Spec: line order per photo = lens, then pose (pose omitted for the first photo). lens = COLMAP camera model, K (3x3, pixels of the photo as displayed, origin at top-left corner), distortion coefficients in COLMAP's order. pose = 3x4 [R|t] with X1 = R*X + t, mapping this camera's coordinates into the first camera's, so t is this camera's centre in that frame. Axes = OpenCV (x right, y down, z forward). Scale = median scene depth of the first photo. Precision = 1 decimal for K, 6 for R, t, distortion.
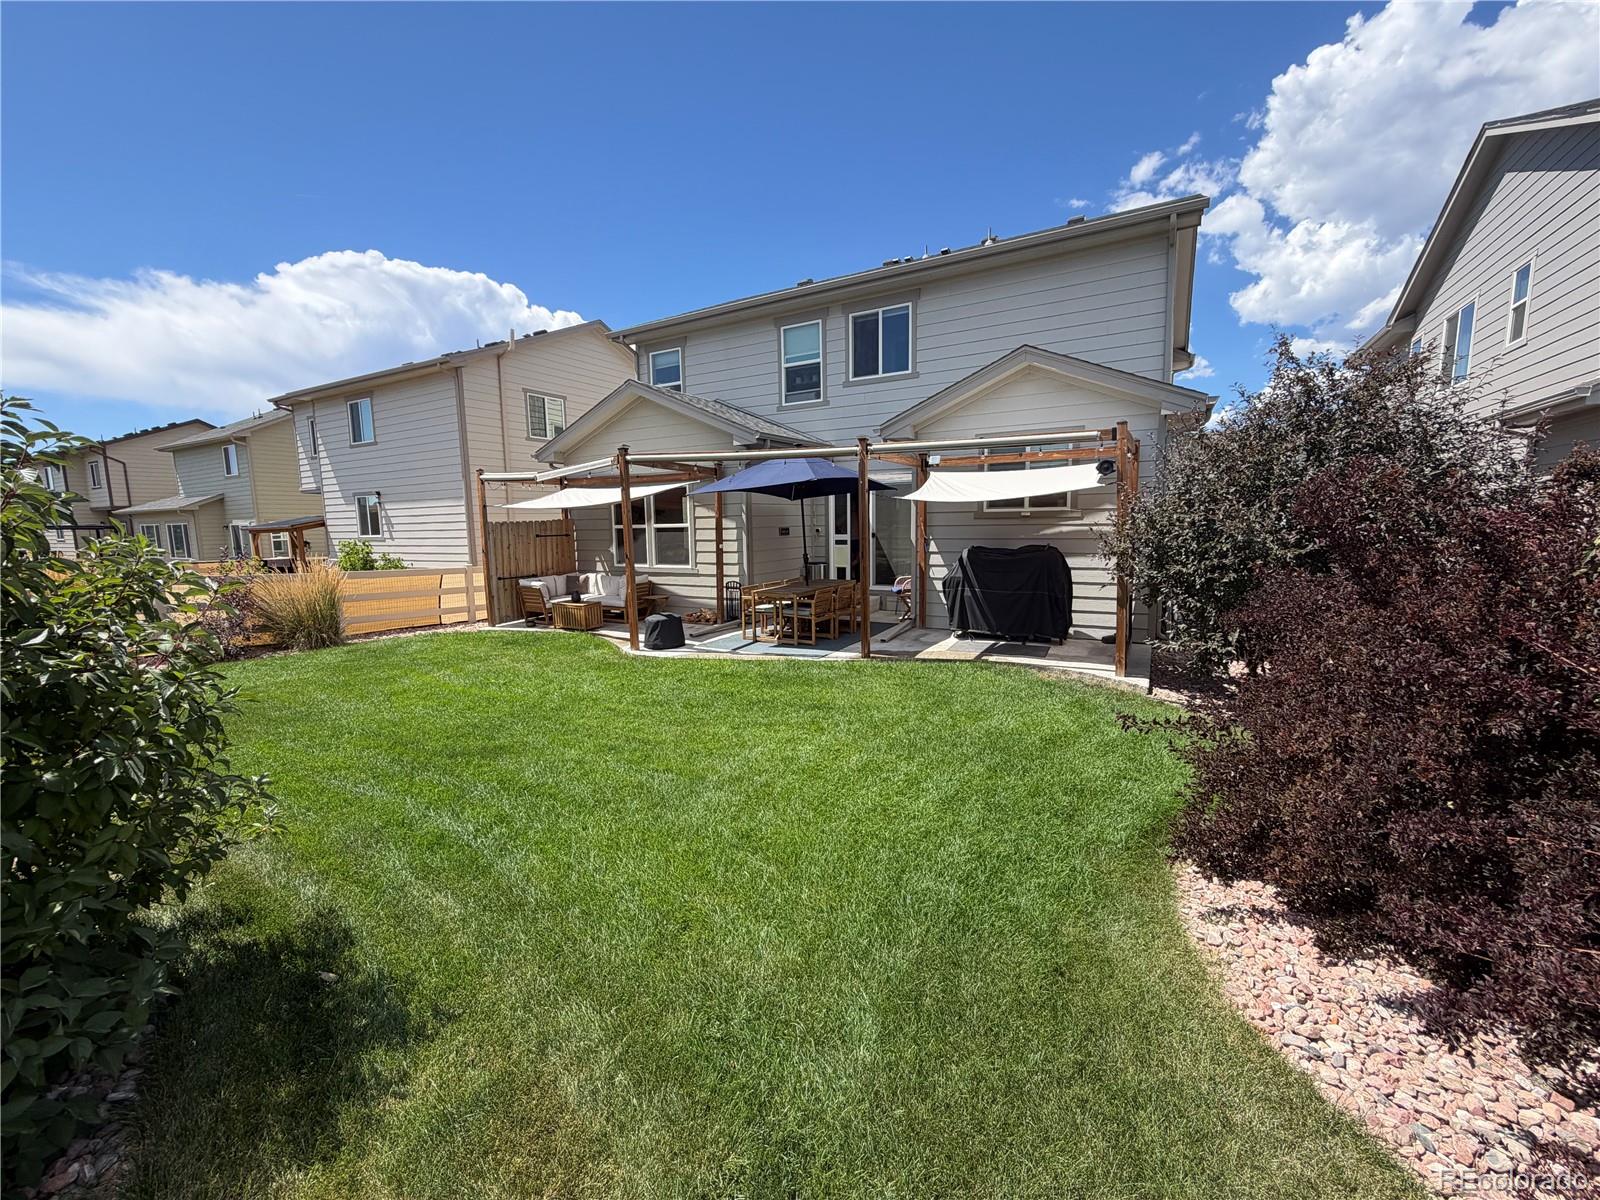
lens RADIAL K [[638.3, 0, 797.3], [0, 638.3, 596.4], [0, 0, 1]] dist [0.000645, 0.000652]
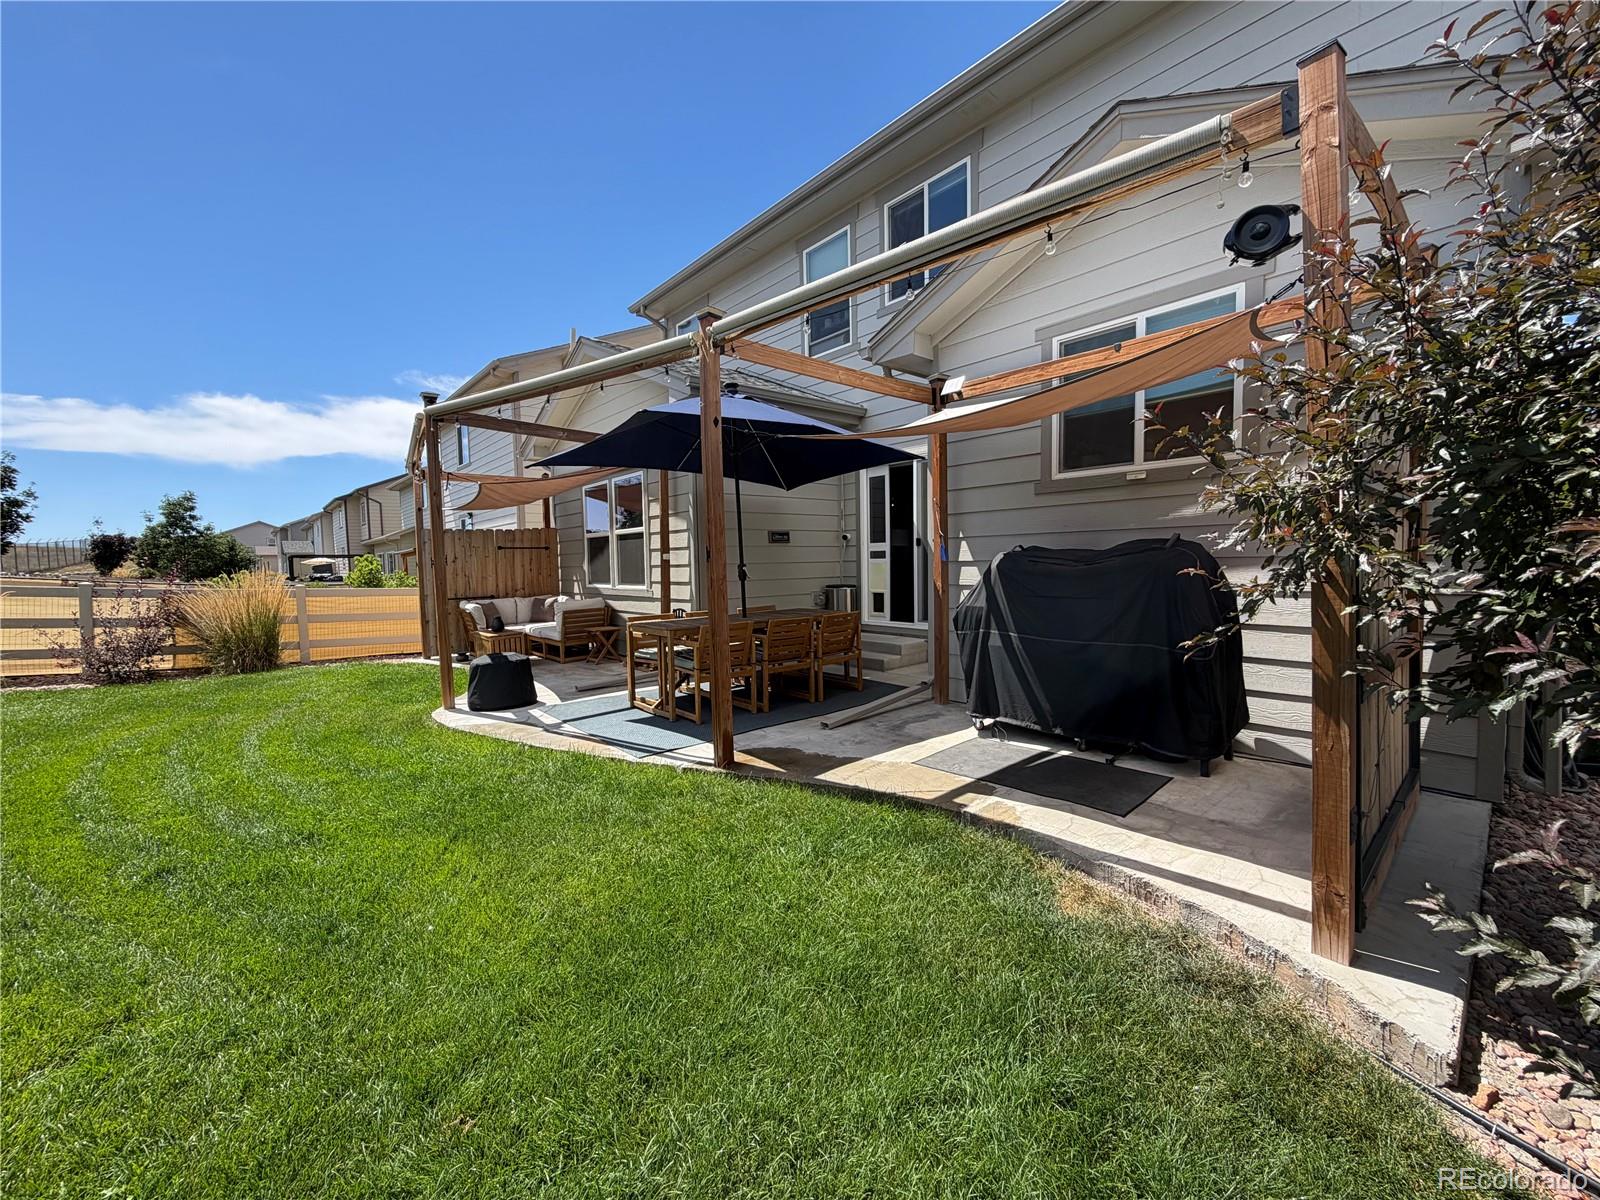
lens RADIAL K [[635.8, 0, 799.0], [0, 635.8, 596.9], [0, 0, 1]] dist [0.001489, -0.000592]
pose [[0.944858, 0.016692, -0.327053, 0.232111], [-0.034565, 0.998205, -0.048914, -0.007733], [0.325650, 0.057521, 0.943739, 0.404271]]
